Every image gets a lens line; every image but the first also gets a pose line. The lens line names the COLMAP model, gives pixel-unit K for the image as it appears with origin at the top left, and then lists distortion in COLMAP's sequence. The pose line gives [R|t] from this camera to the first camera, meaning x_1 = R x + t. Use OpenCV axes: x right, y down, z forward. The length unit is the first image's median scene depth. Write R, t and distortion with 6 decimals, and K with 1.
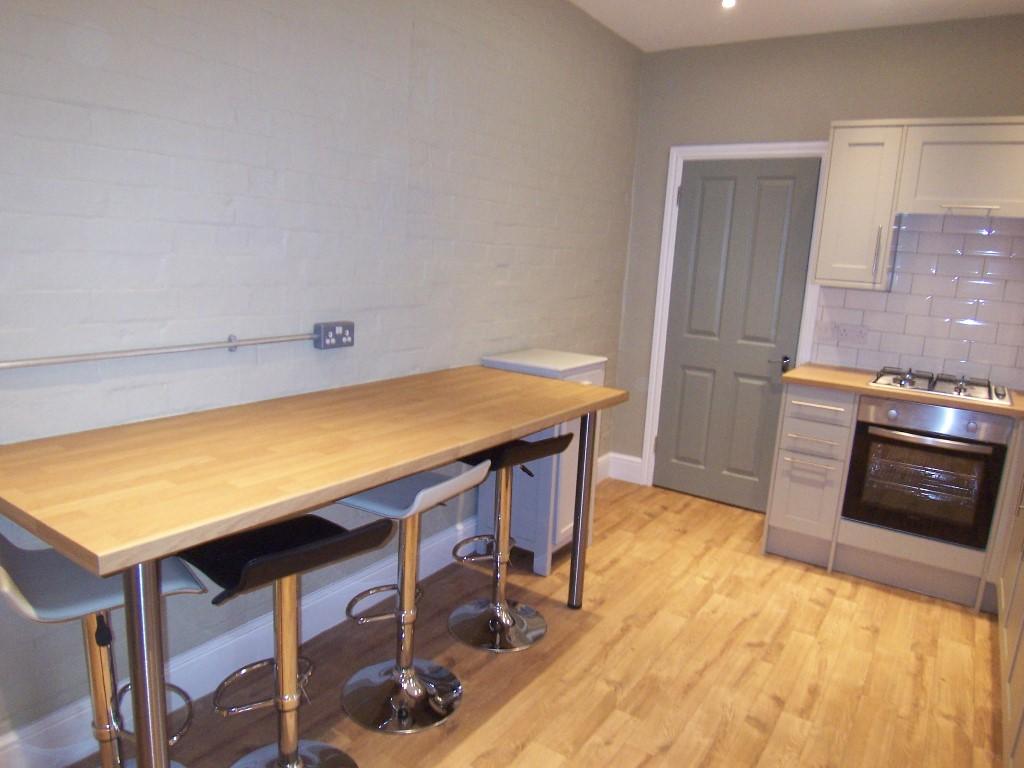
lens RADIAL K [[689.9, 0, 514.4], [0, 689.9, 388.7], [0, 0, 1]] dist [0.003701, -0.060220]
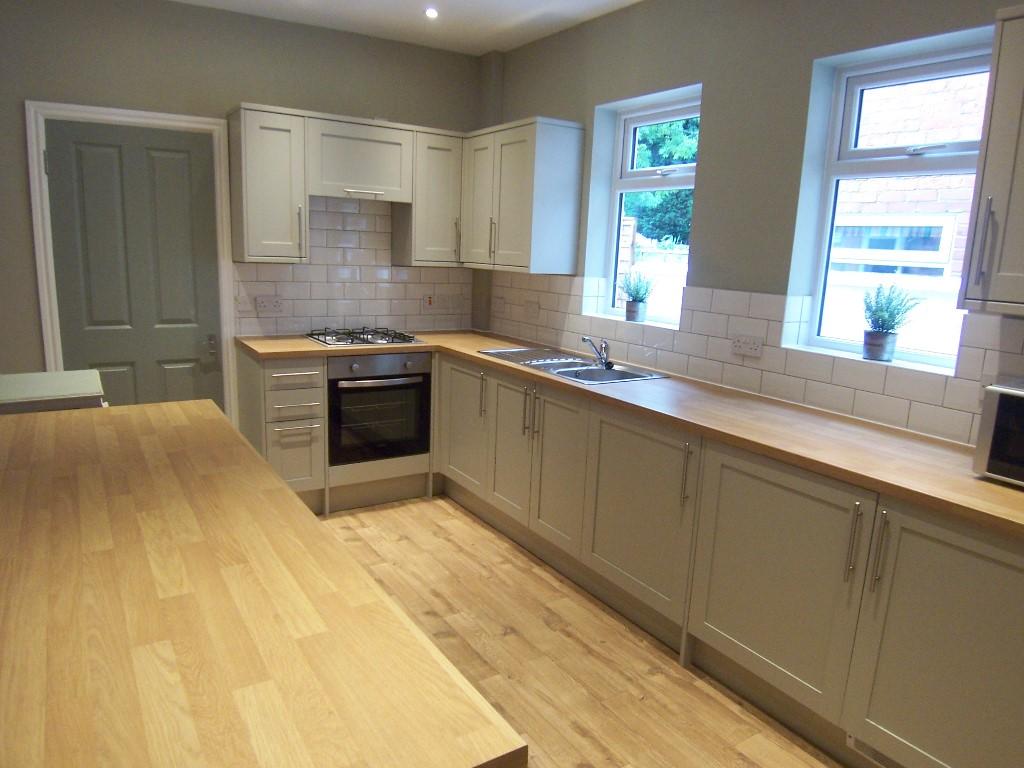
lens RADIAL K [[689.9, 0, 514.4], [0, 689.9, 388.7], [0, 0, 1]] dist [0.003701, -0.060220]
pose [[0.396848, -0.221455, 0.890769, -0.424792], [0.162282, 0.972099, 0.169377, -0.086753], [-0.903425, 0.077339, 0.421714, 0.247644]]
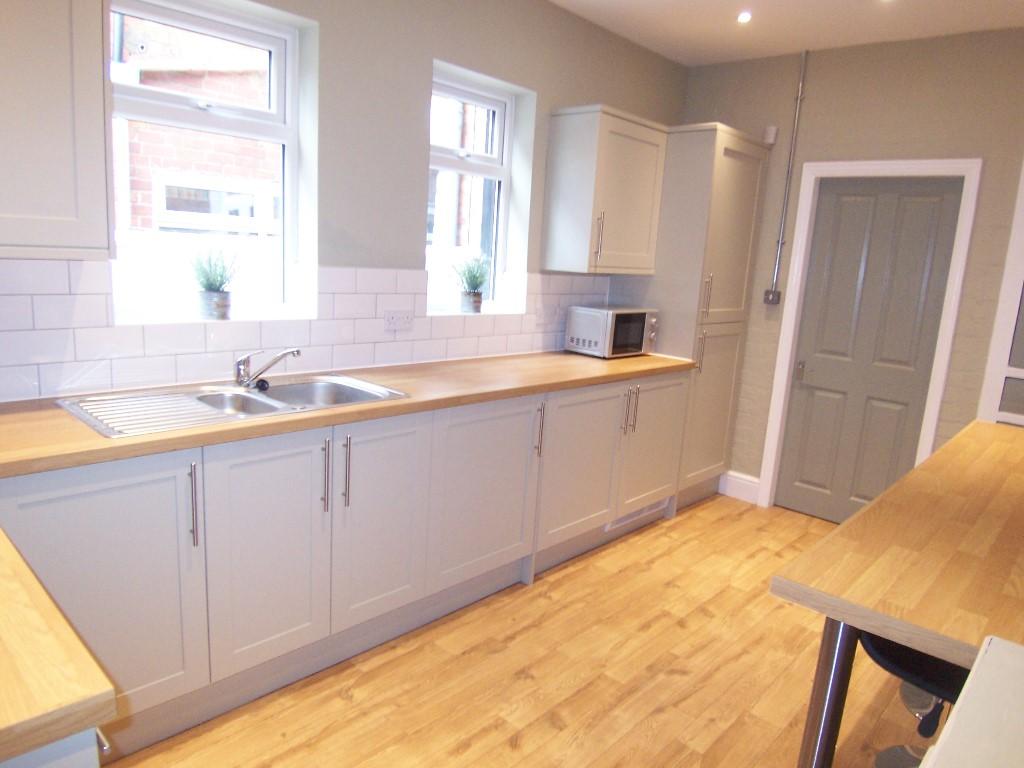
lens RADIAL K [[689.9, 0, 514.4], [0, 689.9, 388.7], [0, 0, 1]] dist [0.003701, -0.060220]
pose [[-0.980211, -0.150158, 0.128990, 0.259640], [-0.088983, 0.916302, 0.390478, -0.242286], [-0.176827, 0.371273, -0.911531, 1.261452]]
